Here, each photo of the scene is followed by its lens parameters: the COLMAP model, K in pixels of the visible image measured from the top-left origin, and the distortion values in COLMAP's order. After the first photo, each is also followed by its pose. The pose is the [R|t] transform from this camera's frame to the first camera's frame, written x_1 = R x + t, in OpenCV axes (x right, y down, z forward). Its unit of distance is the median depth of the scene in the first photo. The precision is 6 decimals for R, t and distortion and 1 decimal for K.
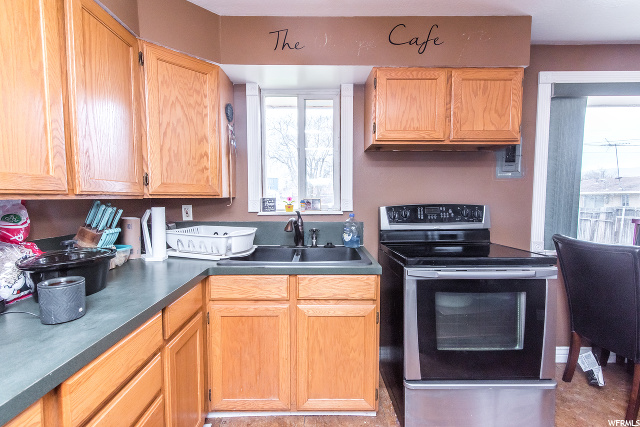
lens RADIAL K [[296.7, 0, 320.8], [0, 296.7, 214.4], [0, 0, 1]] dist [0.017776, -0.000148]
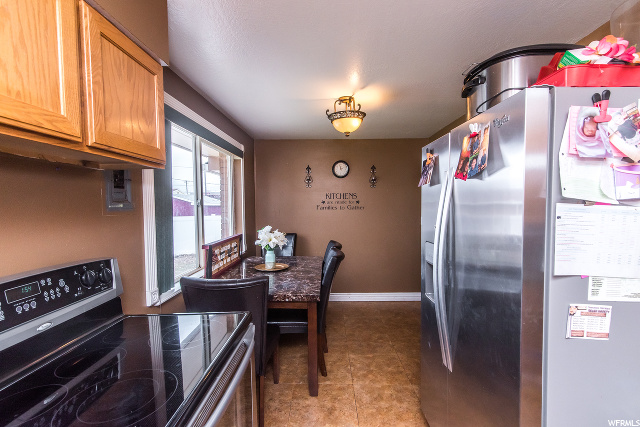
lens RADIAL K [[296.7, 0, 320.8], [0, 296.7, 214.4], [0, 0, 1]] dist [0.017776, -0.000148]
pose [[0.021575, -0.035690, 0.999130, -0.041994], [0.067176, 0.997156, 0.034169, -0.093757], [-0.997508, 0.066380, 0.023911, 0.461660]]
